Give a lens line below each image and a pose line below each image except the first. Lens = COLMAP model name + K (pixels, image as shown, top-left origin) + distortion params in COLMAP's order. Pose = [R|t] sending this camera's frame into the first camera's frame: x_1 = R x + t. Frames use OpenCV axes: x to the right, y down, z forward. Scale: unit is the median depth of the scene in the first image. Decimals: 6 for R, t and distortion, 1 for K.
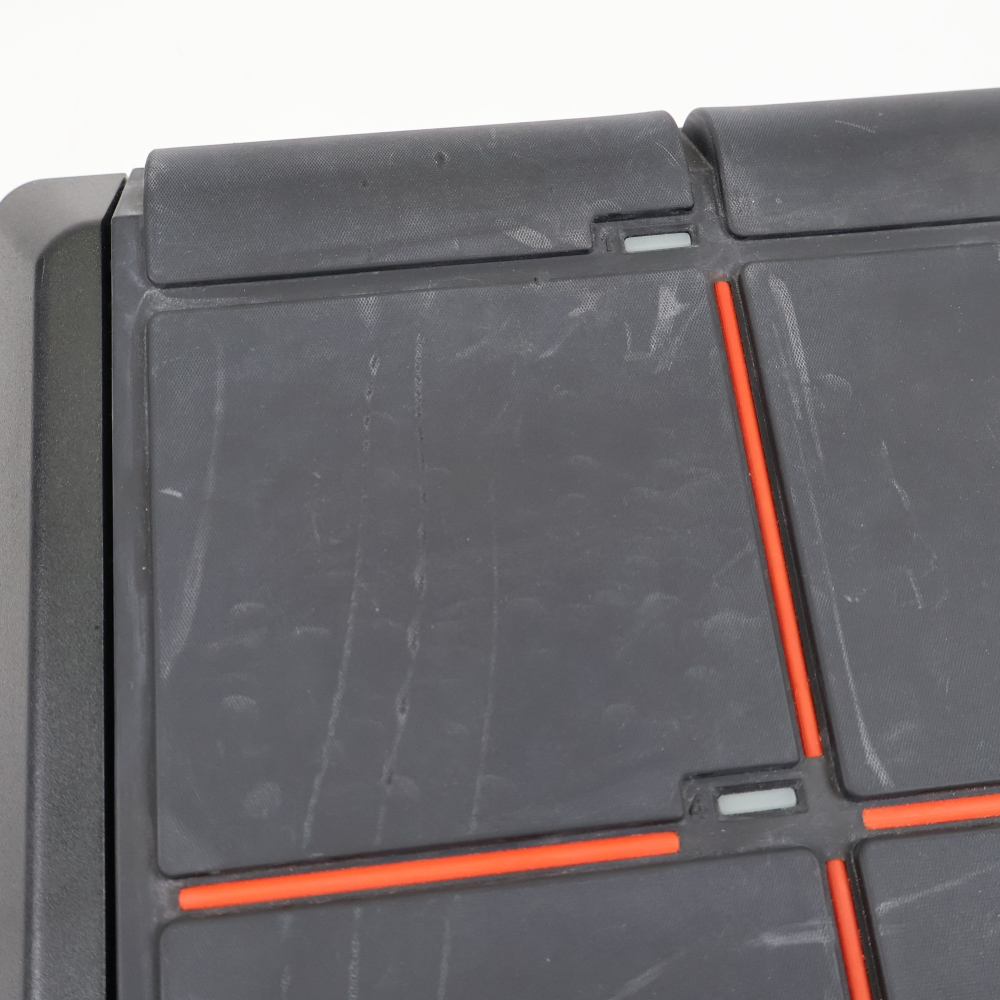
lens RADIAL K [[1262.2, 0, 500.0], [0, 1262.2, 500.0], [0, 0, 1]] dist [0.001937, 0.003081]
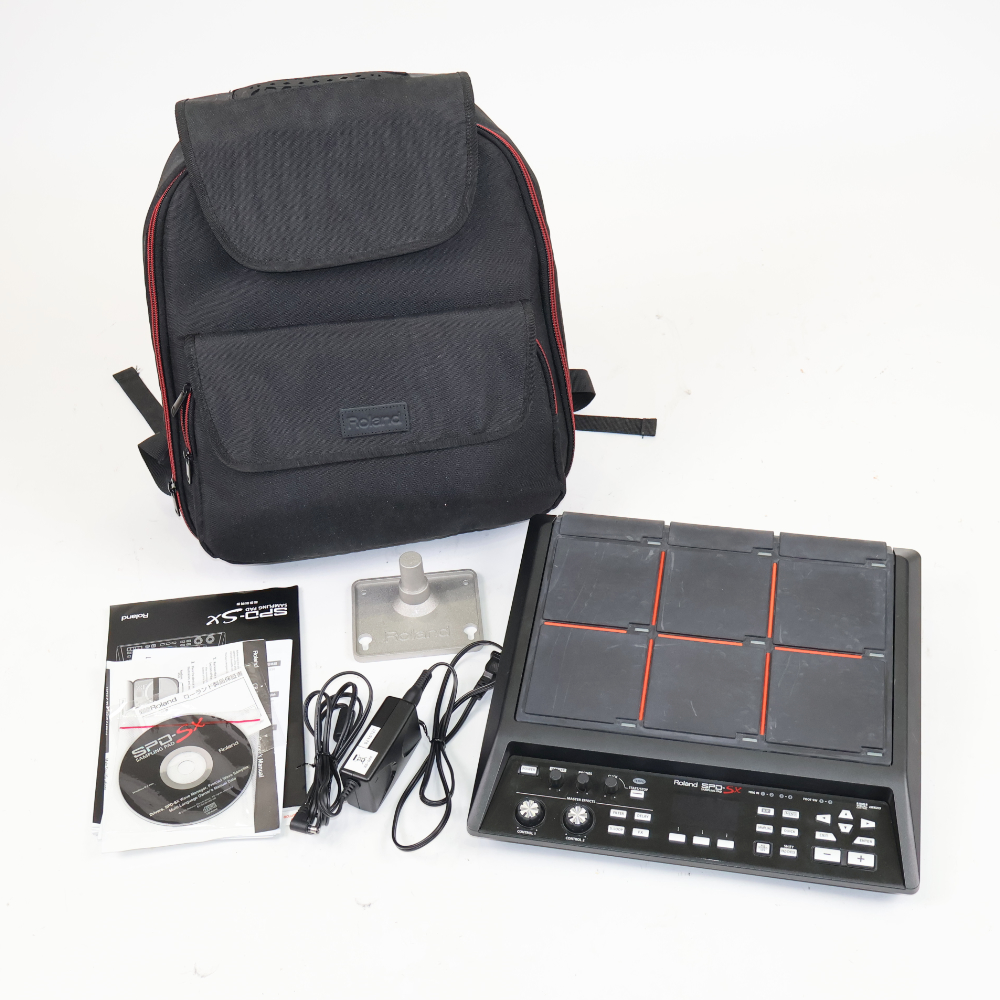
lens RADIAL K [[1493.8, 0, 500.0], [0, 1493.8, 500.0], [0, 0, 1]] dist [0.003054, 0.043294]
pose [[0.953182, 0.155874, -0.259129, 1.134258], [-0.232209, 0.926207, -0.297017, 1.677991], [0.193710, 0.343283, 0.919039, -5.056728]]
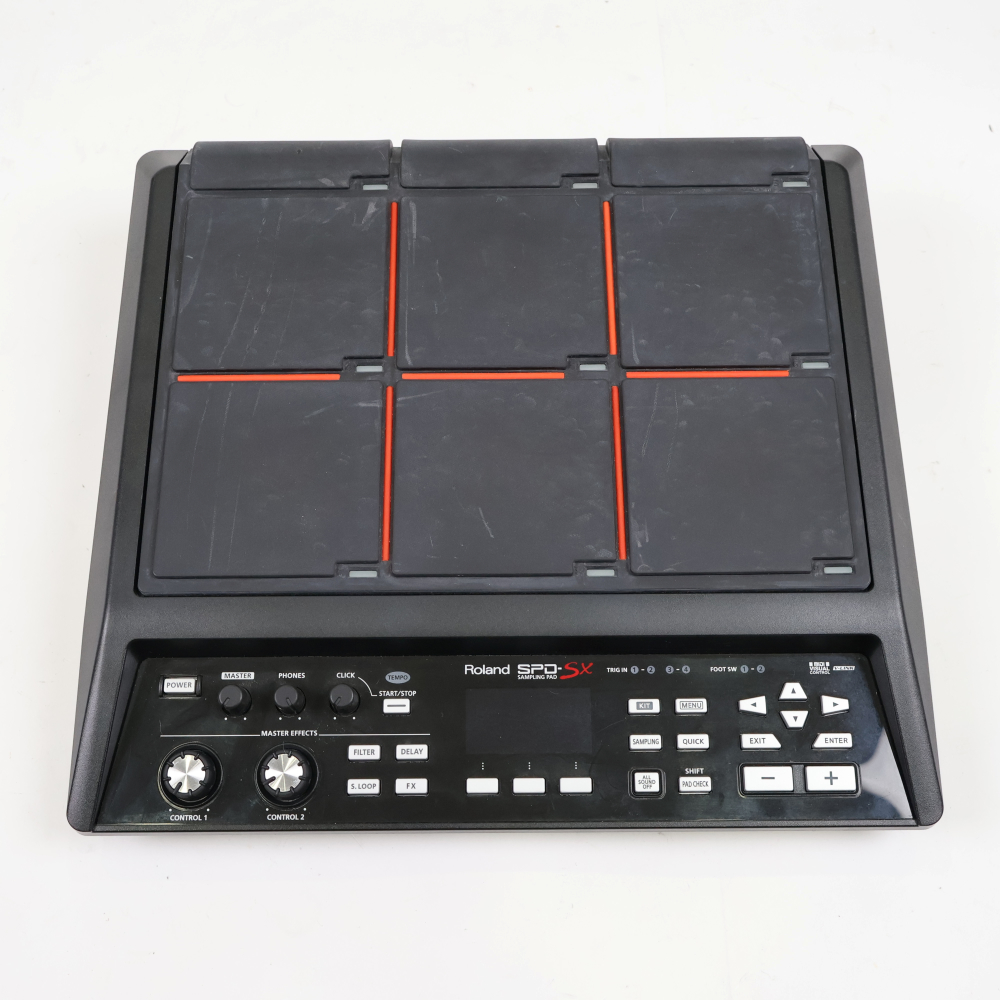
lens RADIAL K [[1262.2, 0, 500.0], [0, 1262.2, 500.0], [0, 0, 1]] dist [0.001937, 0.003081]
pose [[0.993943, 0.083971, -0.070890, 0.668056], [-0.085217, 0.996254, -0.014721, 0.504229], [0.069388, 0.020673, 0.997375, -1.749174]]
